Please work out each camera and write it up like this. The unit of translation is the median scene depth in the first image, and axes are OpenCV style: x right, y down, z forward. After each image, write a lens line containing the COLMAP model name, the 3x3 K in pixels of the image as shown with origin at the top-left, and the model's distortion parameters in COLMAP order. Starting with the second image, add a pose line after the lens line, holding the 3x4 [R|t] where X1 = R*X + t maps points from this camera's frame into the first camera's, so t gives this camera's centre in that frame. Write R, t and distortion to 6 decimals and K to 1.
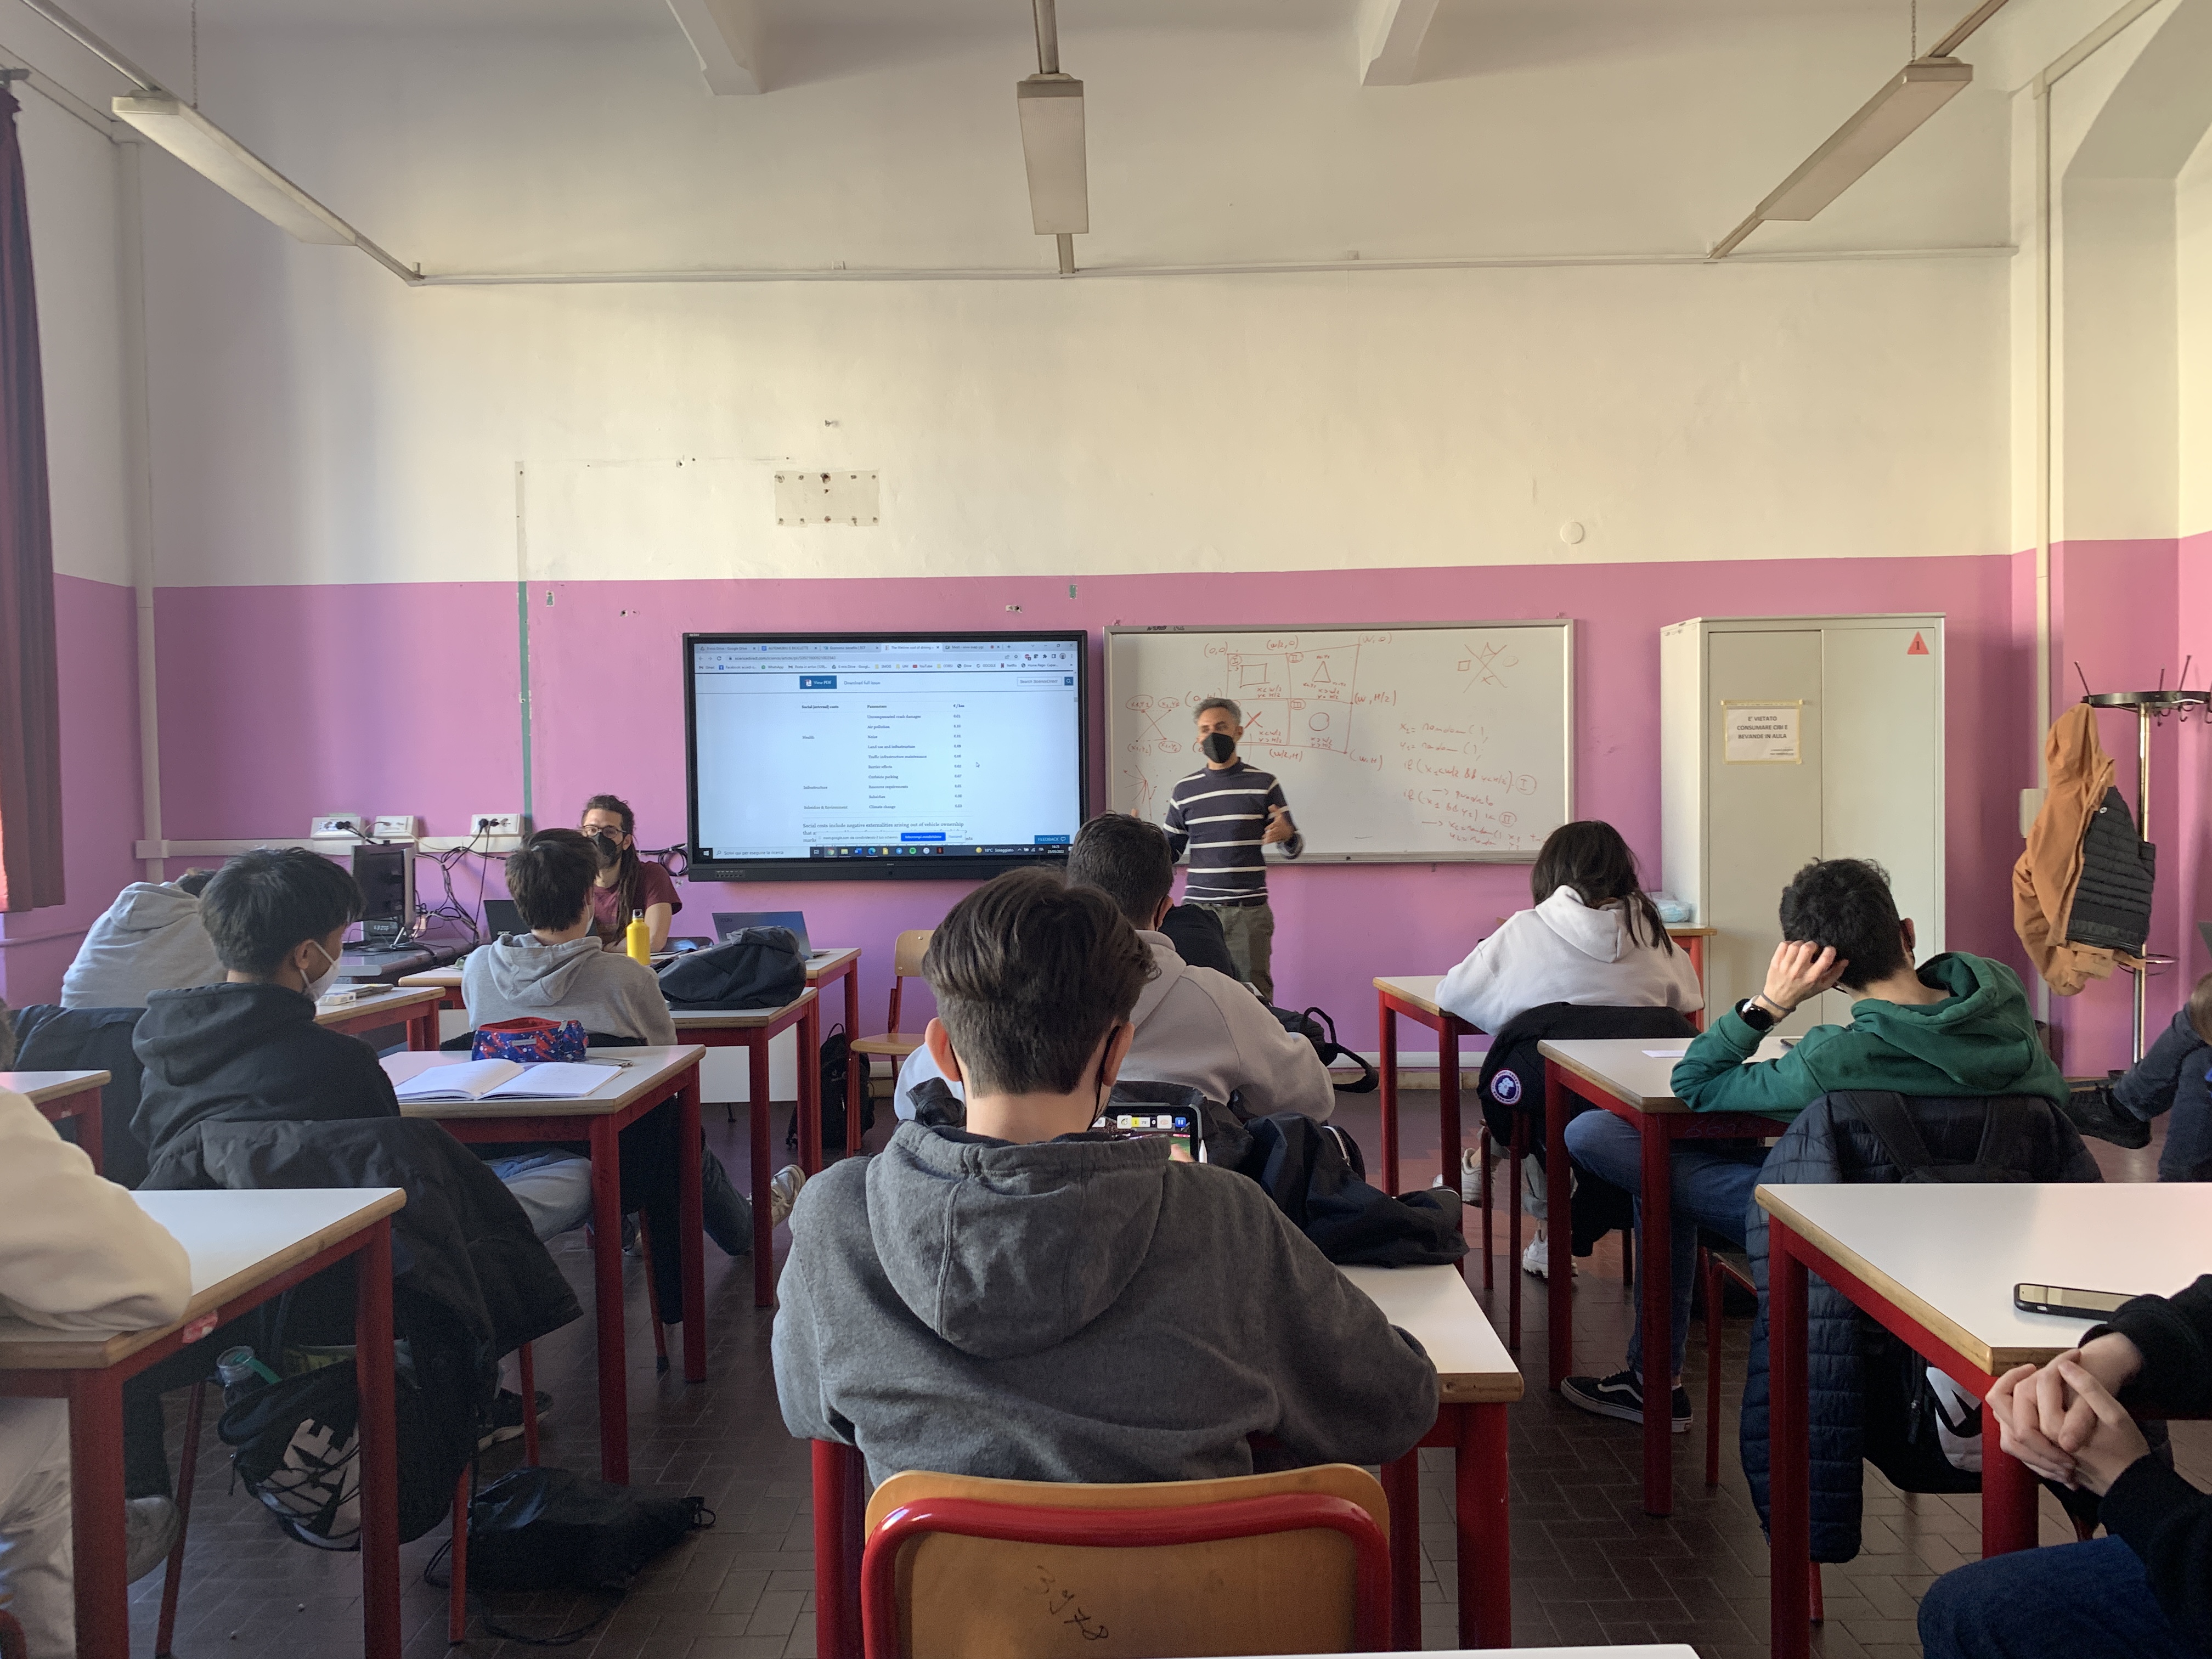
lens RADIAL K [[1714.4, 0, 1108.5], [0, 1714.4, 844.9], [0, 0, 1]] dist [0.015297, -0.017494]
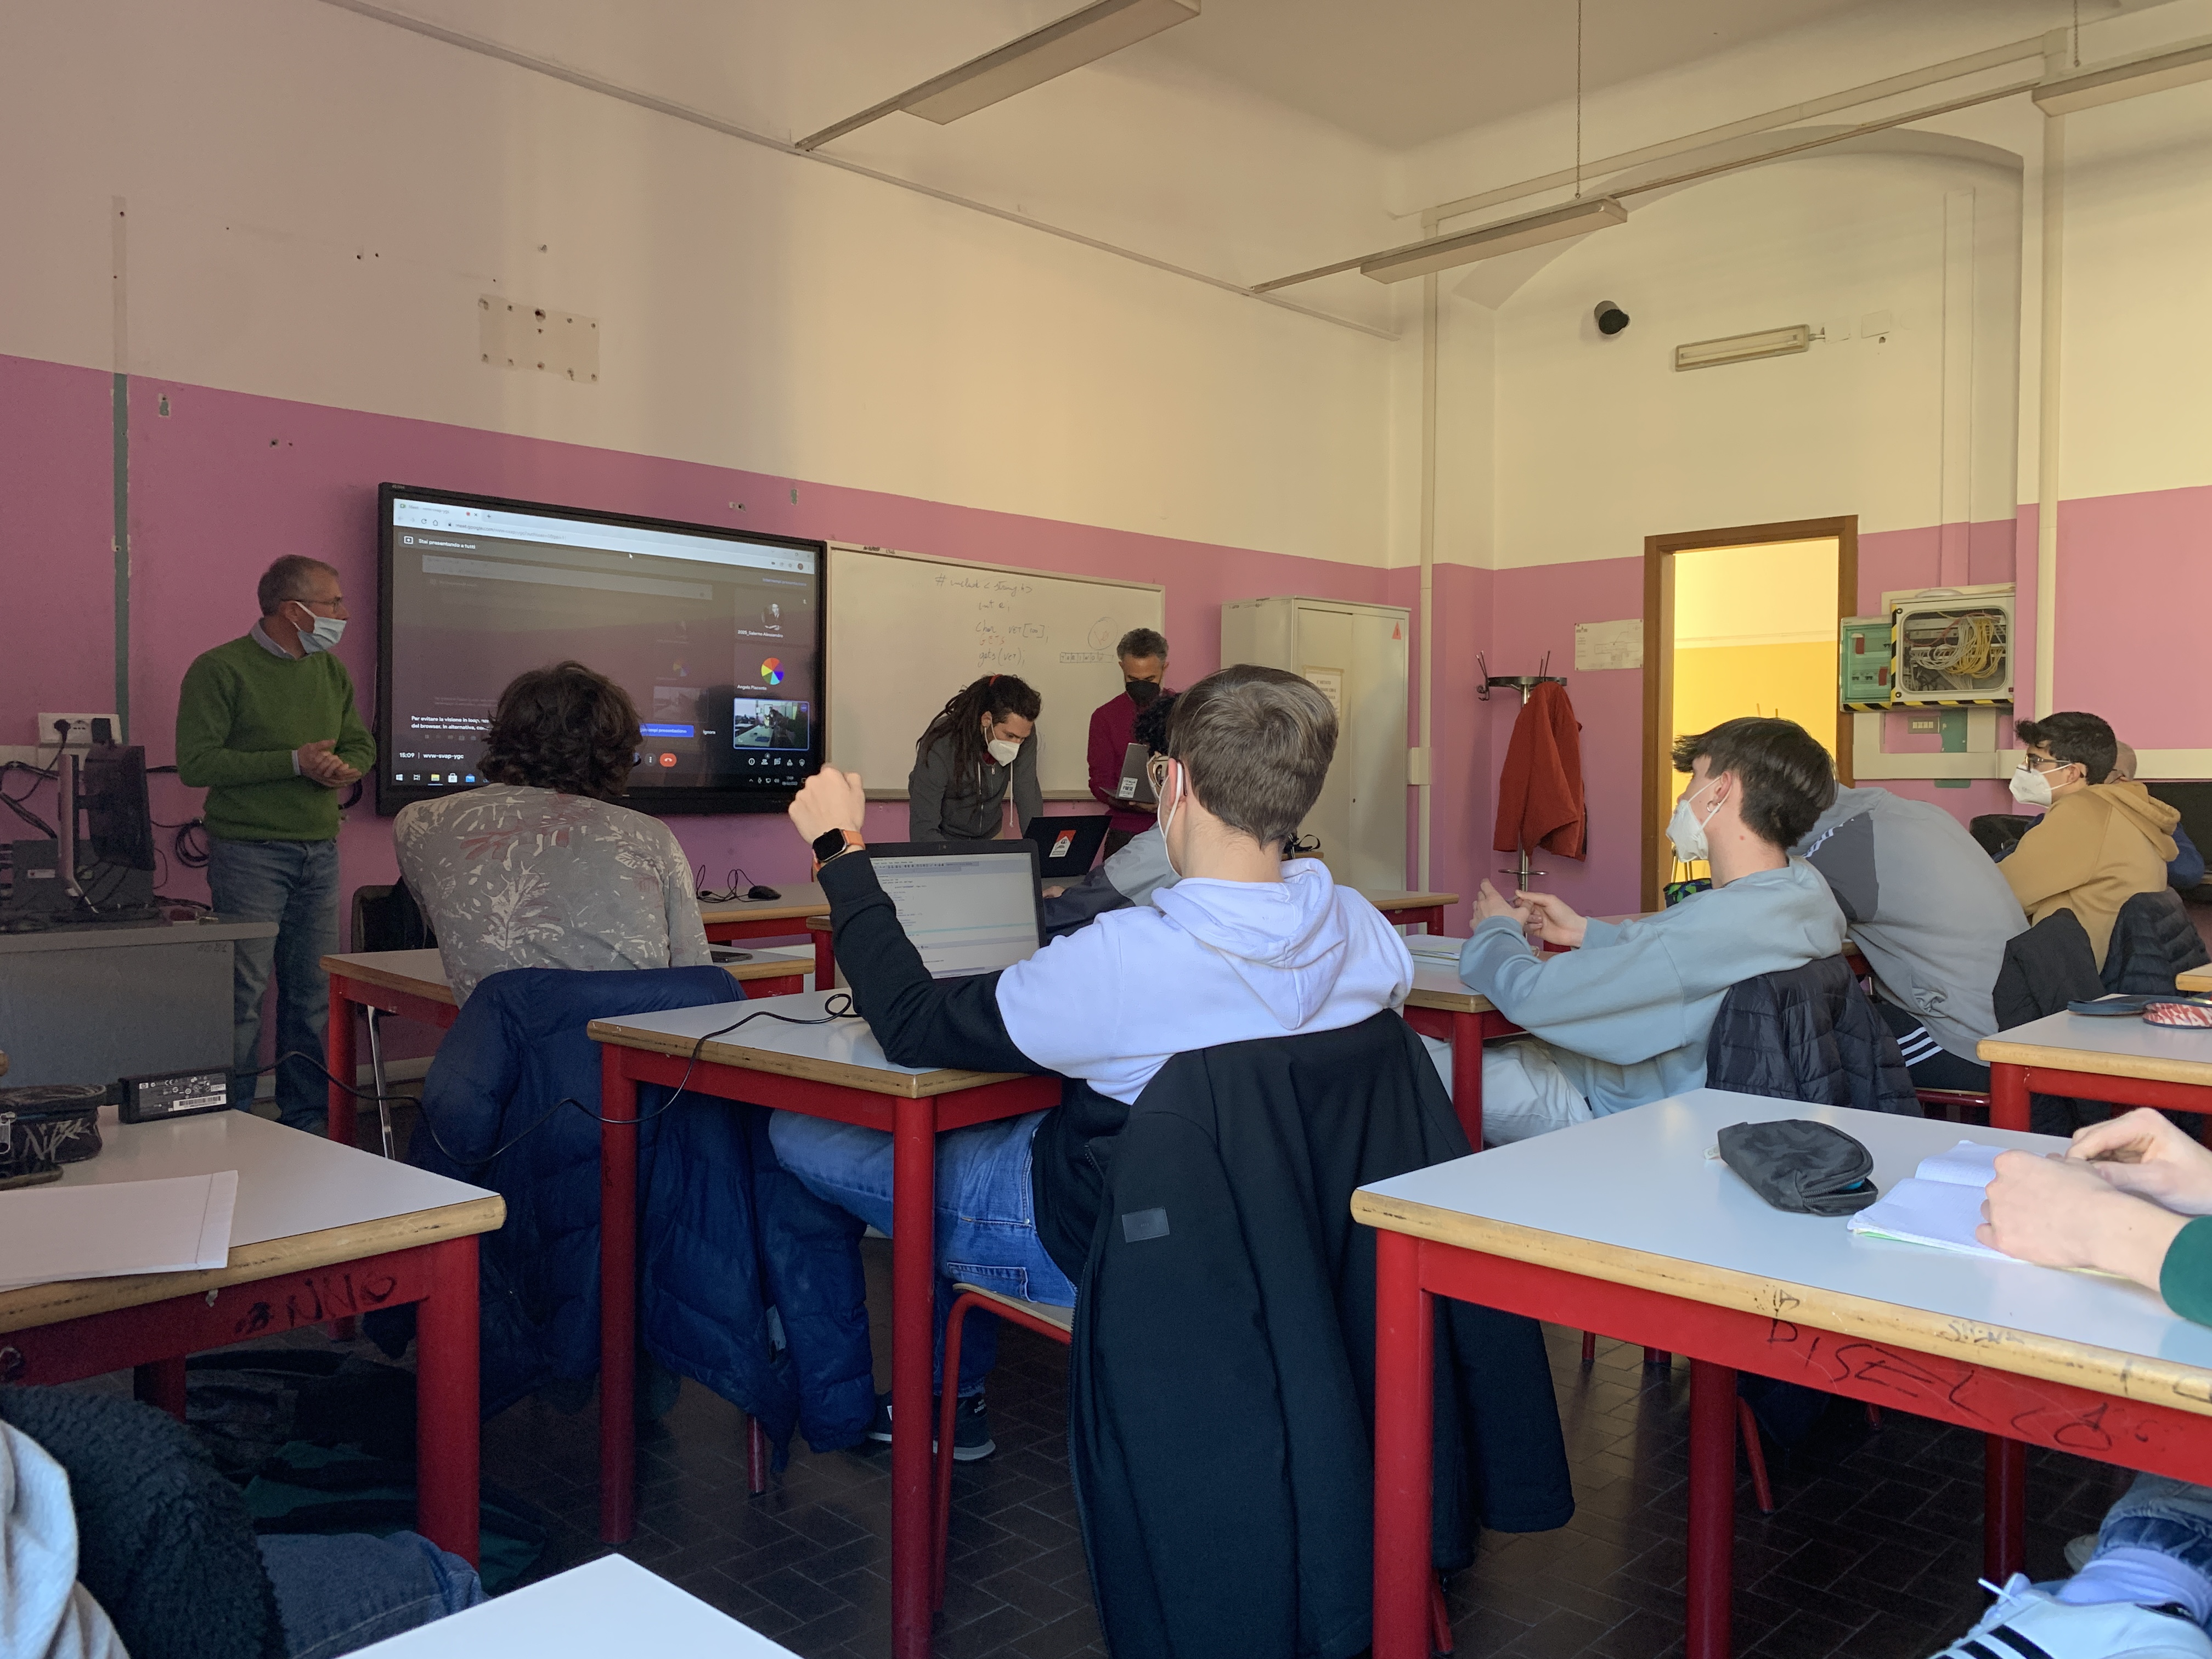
lens RADIAL K [[1714.4, 0, 1115.3], [0, 1714.4, 819.2], [0, 0, 1]] dist [0.015297, -0.017494]
pose [[0.693867, 0.001197, 0.720102, -0.558402], [0.008689, 0.999912, -0.010034, 0.033402], [-0.720051, 0.013219, 0.693795, 0.247495]]
